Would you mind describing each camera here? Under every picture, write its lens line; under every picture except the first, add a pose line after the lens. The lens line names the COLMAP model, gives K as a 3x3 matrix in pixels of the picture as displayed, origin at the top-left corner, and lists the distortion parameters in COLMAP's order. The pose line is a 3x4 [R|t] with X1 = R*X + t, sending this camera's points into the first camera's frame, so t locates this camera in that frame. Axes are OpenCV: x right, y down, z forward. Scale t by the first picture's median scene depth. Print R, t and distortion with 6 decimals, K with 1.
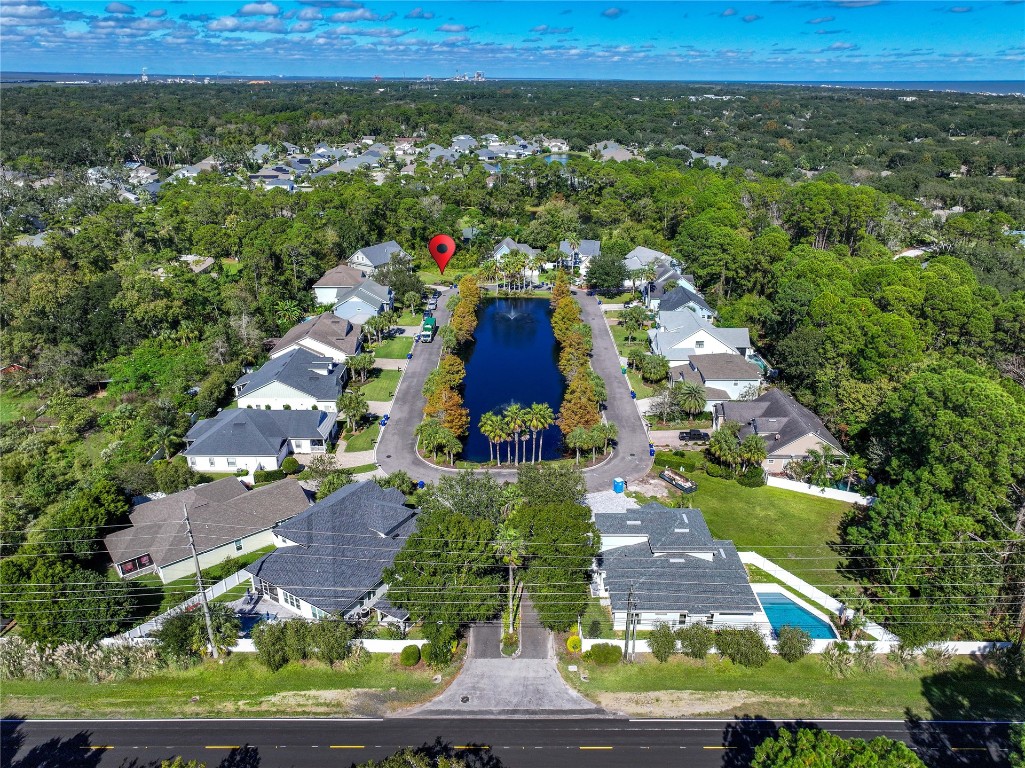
lens RADIAL K [[725.3, 0, 512.5], [0, 725.3, 384.0], [0, 0, 1]] dist [-0.002403, -0.001171]
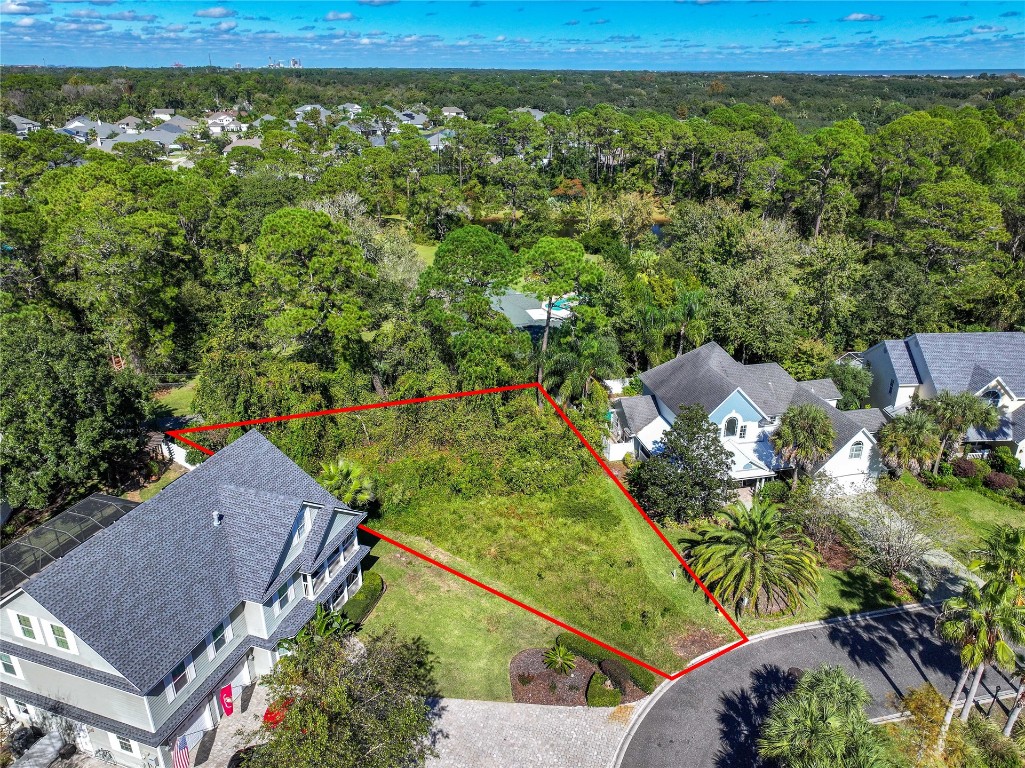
lens RADIAL K [[725.3, 0, 512.5], [0, 725.3, 384.0], [0, 0, 1]] dist [-0.002403, -0.001171]
pose [[0.973685, -0.097466, 0.206003, -0.055290], [0.095393, 0.995239, 0.019995, -0.085281], [-0.206971, 0.000183, 0.978347, 0.326278]]
